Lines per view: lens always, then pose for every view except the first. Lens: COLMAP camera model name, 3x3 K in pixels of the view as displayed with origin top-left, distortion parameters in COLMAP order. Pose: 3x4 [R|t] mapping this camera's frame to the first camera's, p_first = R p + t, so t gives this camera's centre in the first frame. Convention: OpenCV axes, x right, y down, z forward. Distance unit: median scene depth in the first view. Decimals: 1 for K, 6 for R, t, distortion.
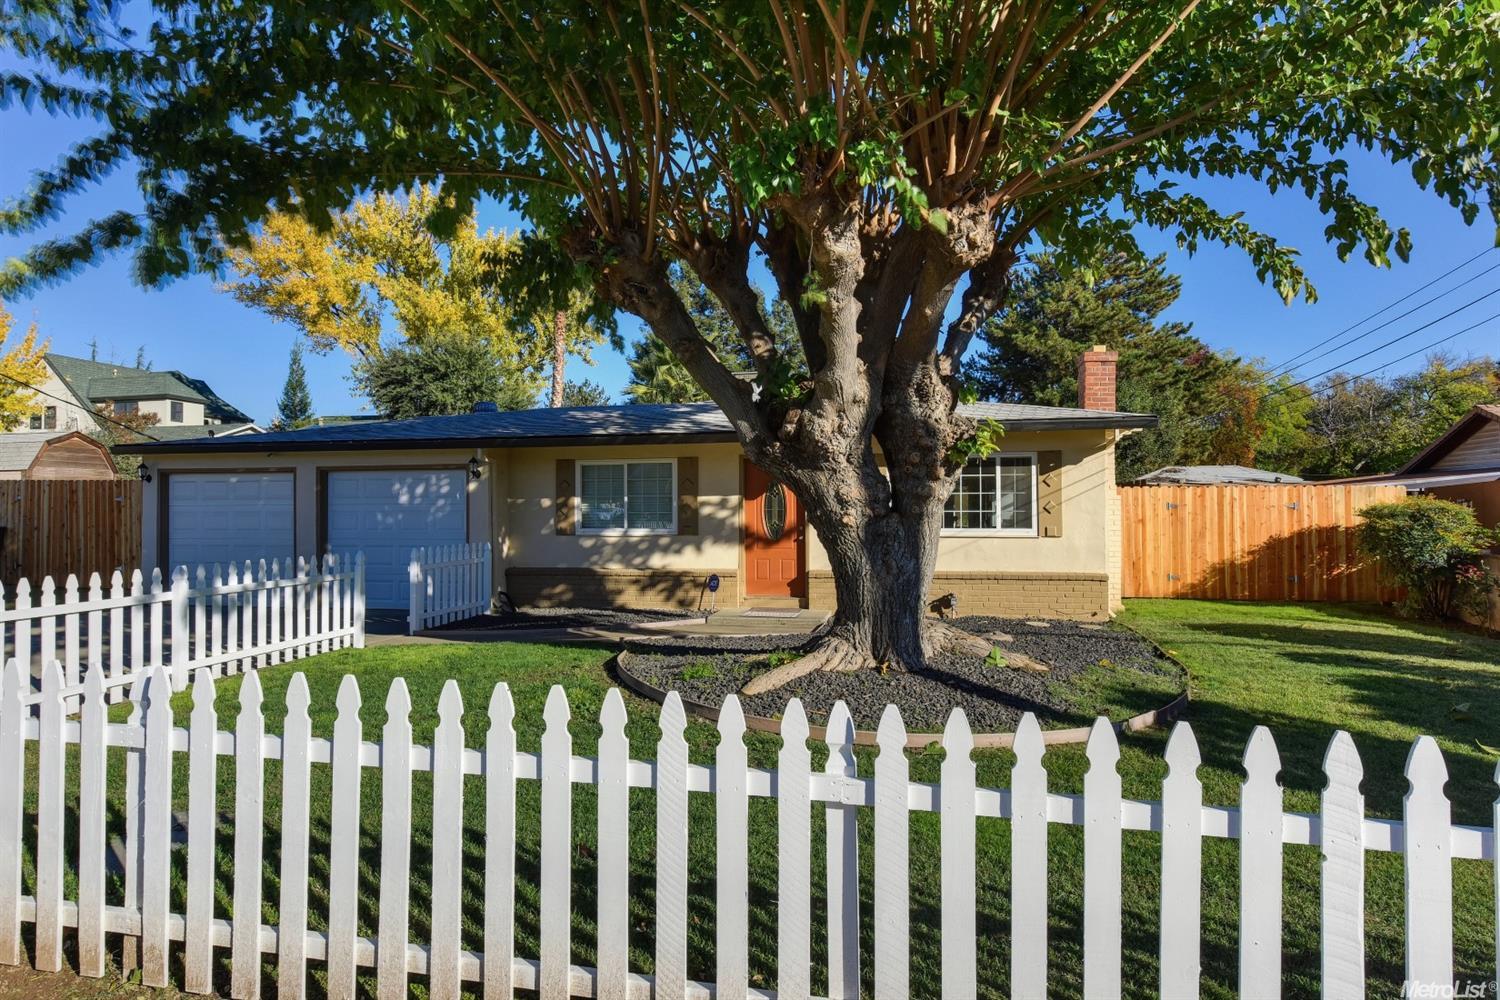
lens RADIAL K [[874.0, 0, 734.2], [0, 874.0, 497.7], [0, 0, 1]] dist [0.001248, -0.000491]
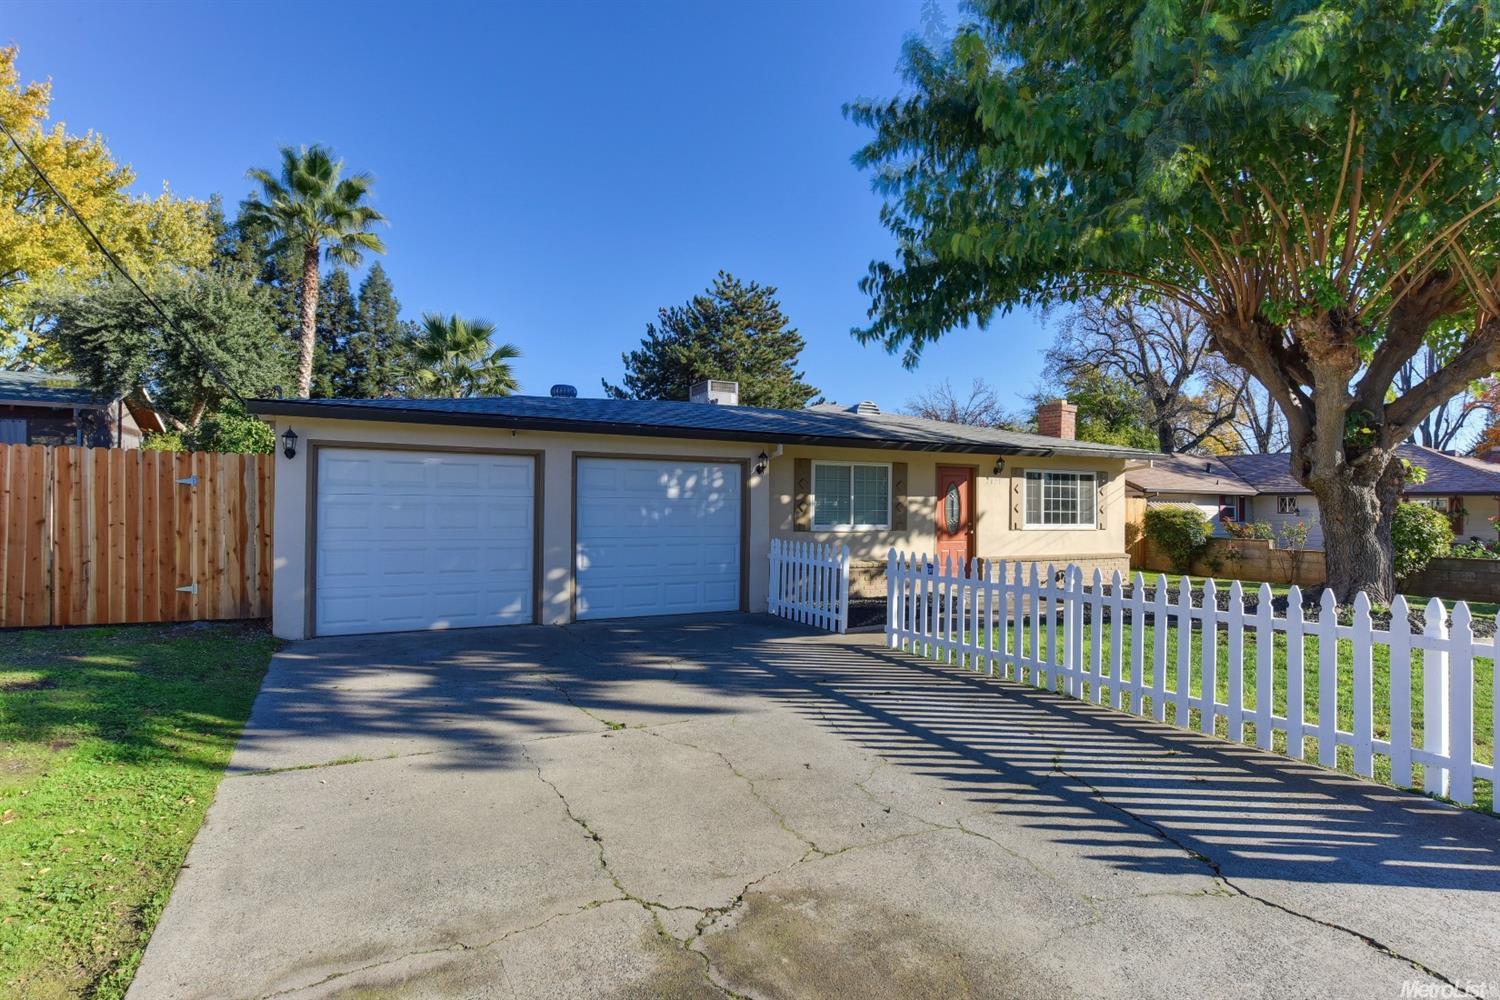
lens RADIAL K [[778.5, 0, 762.8], [0, 778.5, 490.2], [0, 0, 1]] dist [0.017173, -0.002487]
pose [[0.762607, 0.025850, 0.646346, -0.837808], [-0.020833, 0.999664, -0.015401, 0.009860], [-0.646527, -0.001720, 0.762889, 0.326359]]
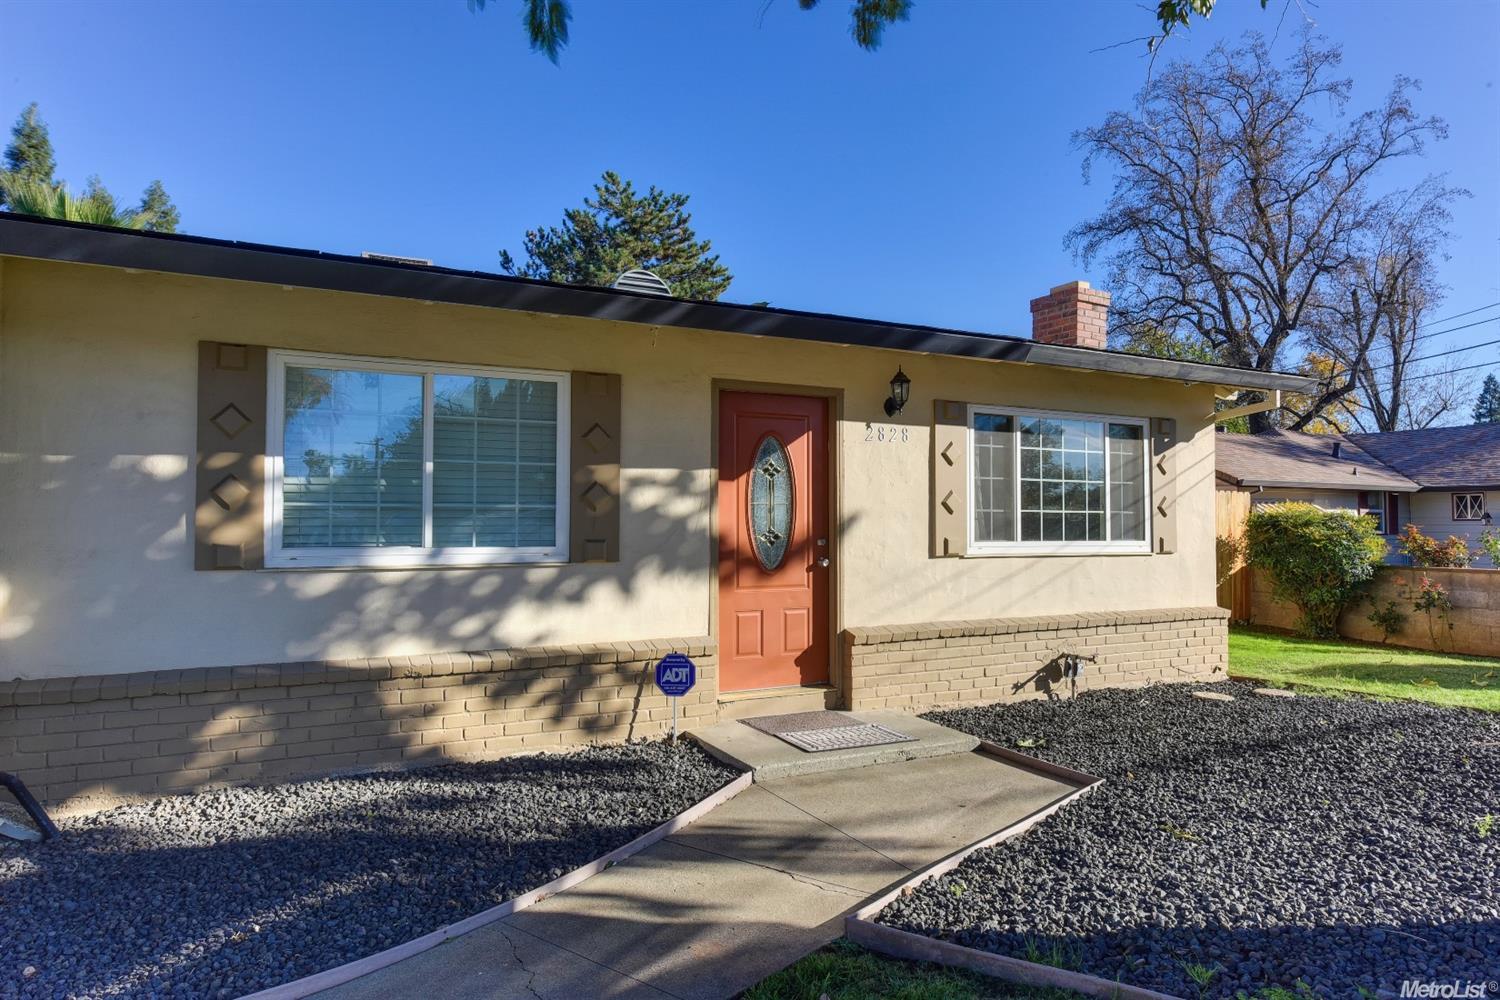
lens RADIAL K [[940.4, 0, 737.5], [0, 940.4, 490.1], [0, 0, 1]] dist [-0.008529, -0.005012]
pose [[0.777381, 0.029201, 0.628352, -0.276224], [-0.016923, 0.999531, -0.025513, 0.019627], [-0.628802, 0.009200, 0.777511, 0.598178]]
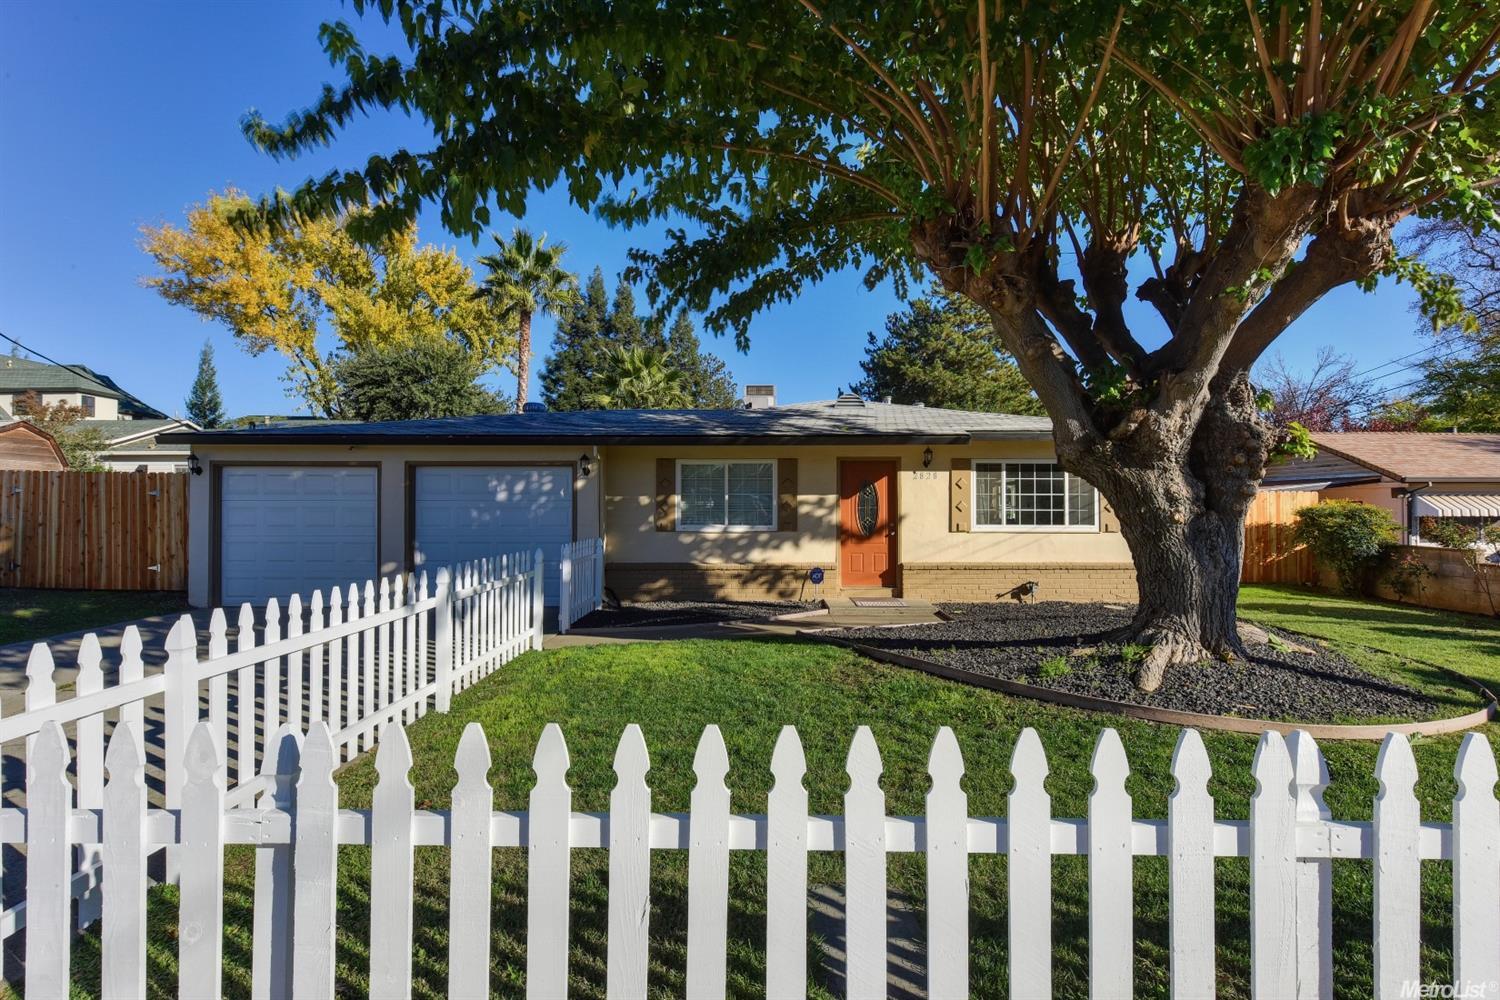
lens RADIAL K [[734.0, 0, 754.6], [0, 734.0, 505.8], [0, 0, 1]] dist [-0.000004, 0.000662]
pose [[0.977880, 0.005786, 0.209086, -0.274317], [-0.007661, 0.999937, 0.008157, 0.004302], [-0.209026, -0.009578, 0.977863, 0.124997]]
